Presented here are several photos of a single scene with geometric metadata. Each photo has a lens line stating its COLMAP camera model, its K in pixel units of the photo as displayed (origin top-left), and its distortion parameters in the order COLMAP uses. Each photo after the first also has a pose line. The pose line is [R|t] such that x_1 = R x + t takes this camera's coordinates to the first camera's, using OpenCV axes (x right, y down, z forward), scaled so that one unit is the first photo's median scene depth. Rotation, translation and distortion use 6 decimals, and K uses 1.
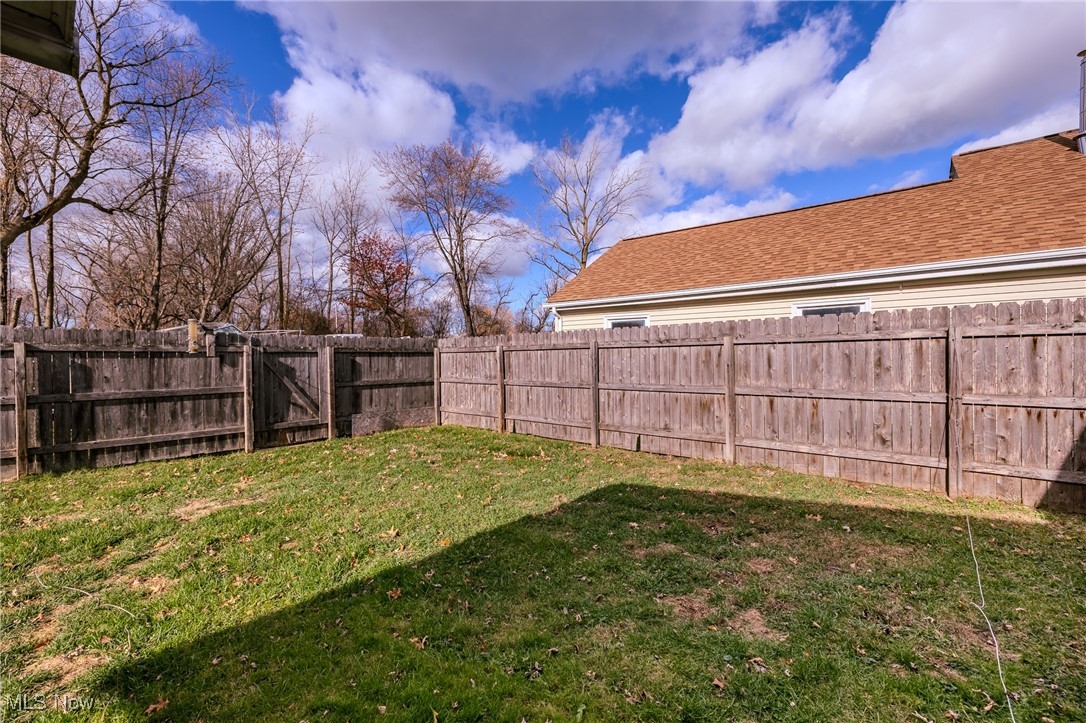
lens RADIAL K [[452.2, 0, 544.0], [0, 452.2, 359.3], [0, 0, 1]] dist [-0.000291, 0.000470]
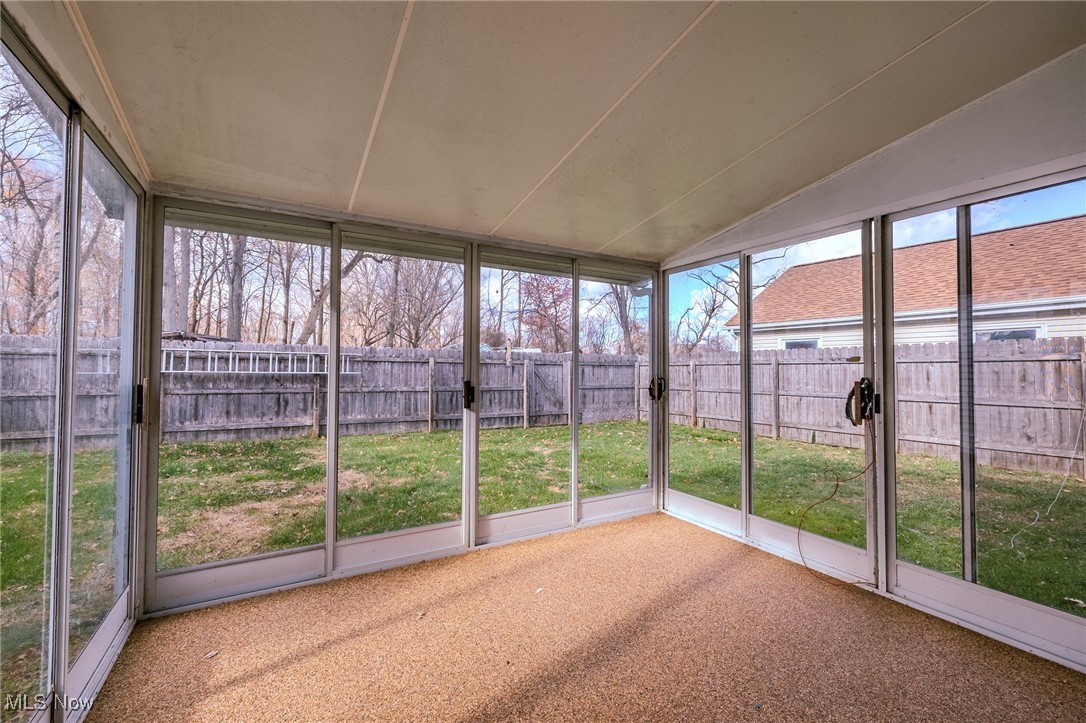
lens RADIAL K [[452.2, 0, 540.3], [0, 452.2, 356.5], [0, 0, 1]] dist [-0.000291, 0.000470]
pose [[0.948445, 0.005962, -0.316886, -0.121164], [-0.016586, 0.999387, -0.030842, 0.005536], [0.316508, 0.034508, 0.947962, -0.471161]]
